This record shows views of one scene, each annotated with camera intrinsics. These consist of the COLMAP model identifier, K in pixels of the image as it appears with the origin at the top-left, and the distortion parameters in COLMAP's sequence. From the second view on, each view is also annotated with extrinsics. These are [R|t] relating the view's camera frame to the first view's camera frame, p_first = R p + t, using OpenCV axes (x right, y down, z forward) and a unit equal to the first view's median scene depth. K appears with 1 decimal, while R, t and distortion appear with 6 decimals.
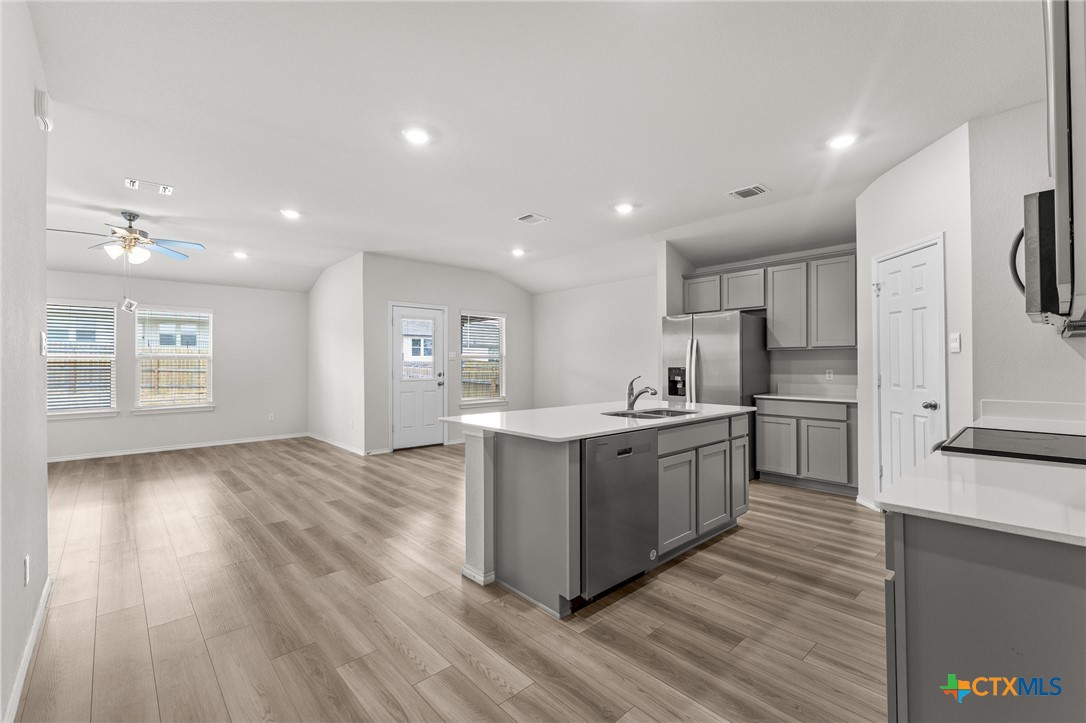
lens RADIAL K [[471.8, 0, 549.9], [0, 471.8, 361.4], [0, 0, 1]] dist [0.005231, -0.000951]
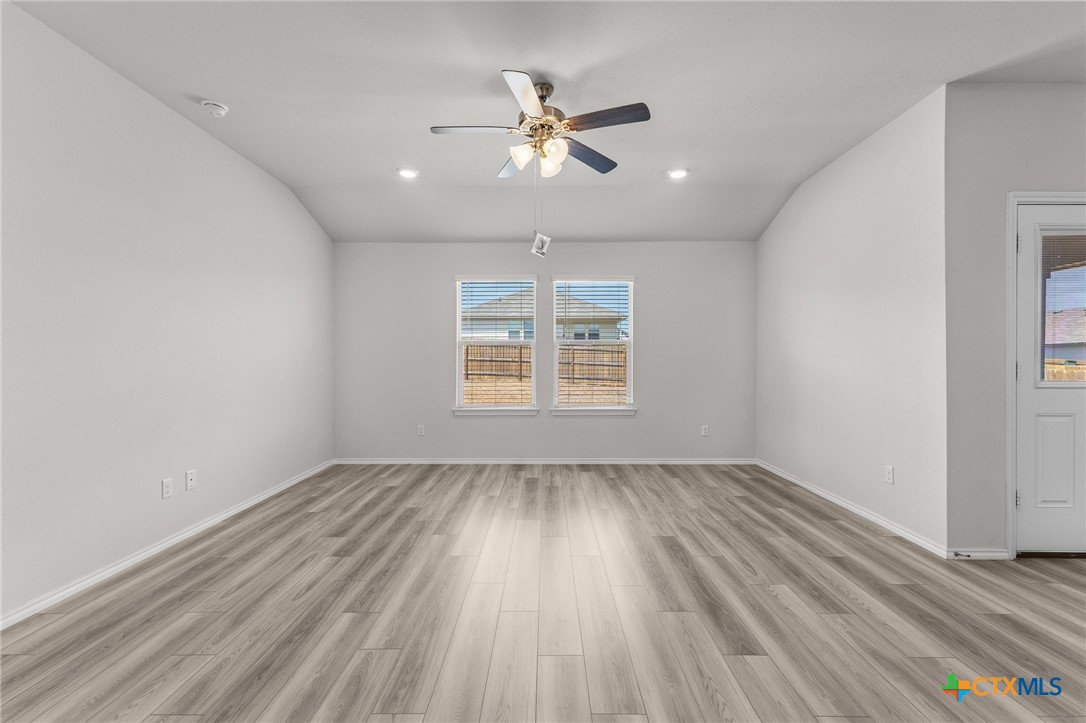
lens RADIAL K [[471.8, 0, 543.4], [0, 471.8, 362.0], [0, 0, 1]] dist [0.005231, -0.000951]
pose [[0.728023, 0.008934, -0.685495, -0.115874], [0.000541, 0.999907, 0.013606, 0.002408], [0.685553, -0.010277, 0.727951, 0.140592]]
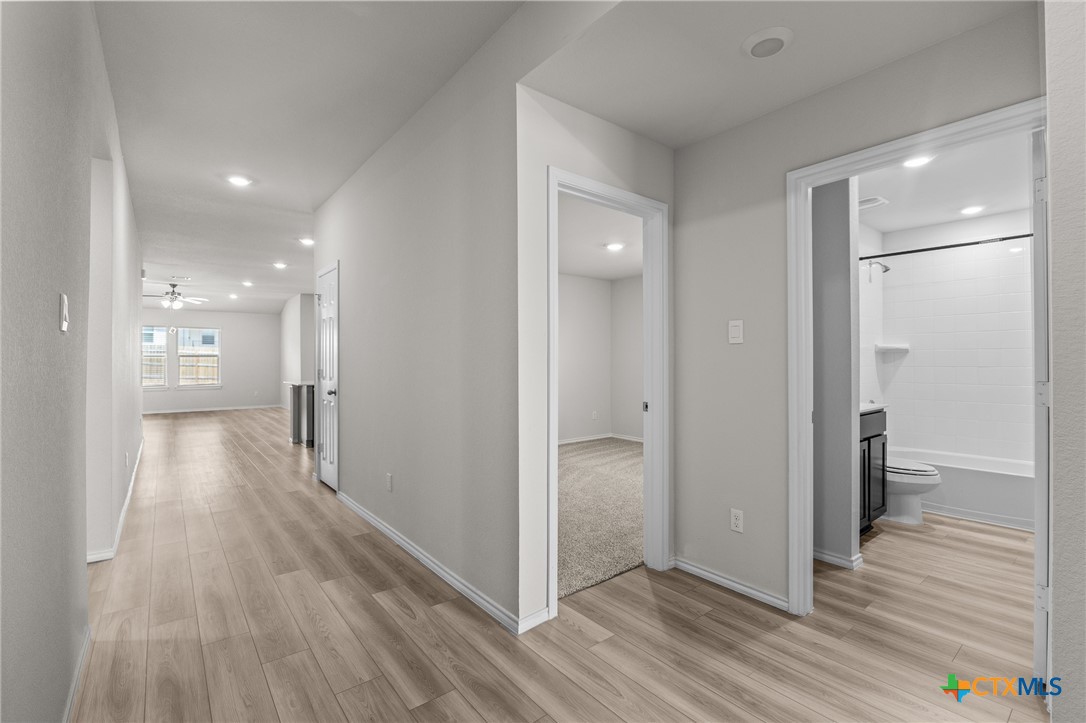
lens RADIAL K [[485.8, 0, 545.4], [0, 485.8, 361.8], [0, 0, 1]] dist [-0.016627, 0.000299]
pose [[0.996930, 0.004289, -0.078175, 0.662621], [-0.003844, 0.999976, 0.005839, -0.003161], [0.078198, -0.005521, 0.996923, -0.711624]]
